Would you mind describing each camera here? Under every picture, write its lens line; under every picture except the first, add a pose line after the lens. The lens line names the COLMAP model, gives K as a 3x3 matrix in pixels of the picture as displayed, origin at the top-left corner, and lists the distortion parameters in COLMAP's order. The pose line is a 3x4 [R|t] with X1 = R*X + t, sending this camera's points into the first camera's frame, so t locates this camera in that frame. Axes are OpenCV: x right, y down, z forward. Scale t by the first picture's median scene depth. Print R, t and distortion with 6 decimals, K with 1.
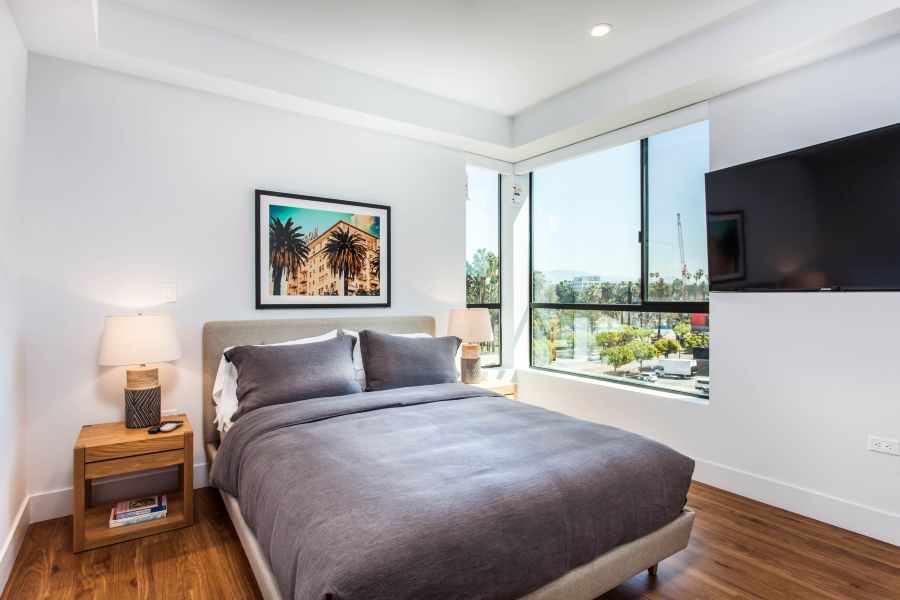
lens RADIAL K [[469.0, 0, 449.4], [0, 469.0, 304.1], [0, 0, 1]] dist [-0.017088, -0.000245]
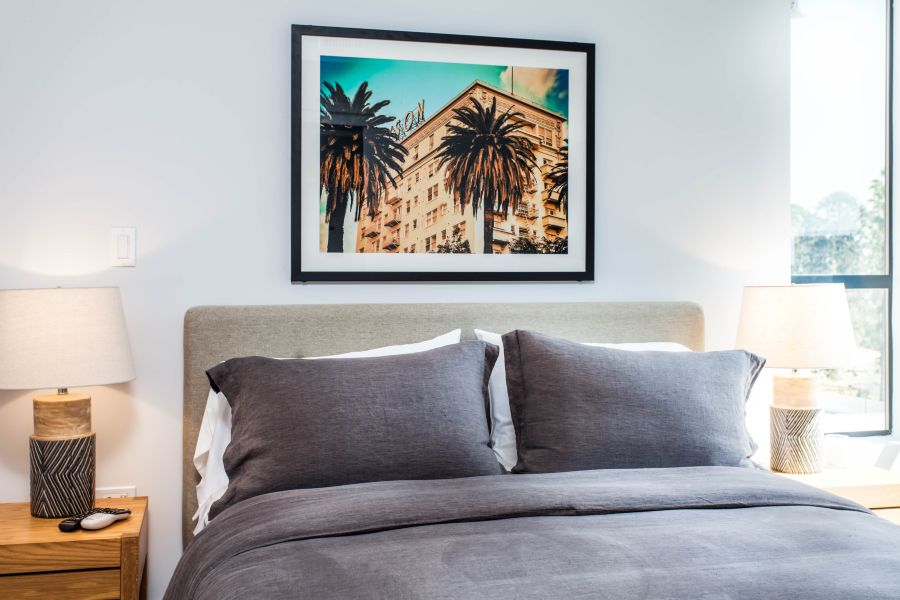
lens RADIAL K [[988.3, 0, 448.9], [0, 988.3, 297.1], [0, 0, 1]] dist [-0.000979, 0.000000]
pose [[0.937350, 0.002453, -0.348380, 0.073739], [-0.002201, 0.999997, 0.001120, 0.023905], [0.348382, -0.000284, 0.937353, 0.130478]]
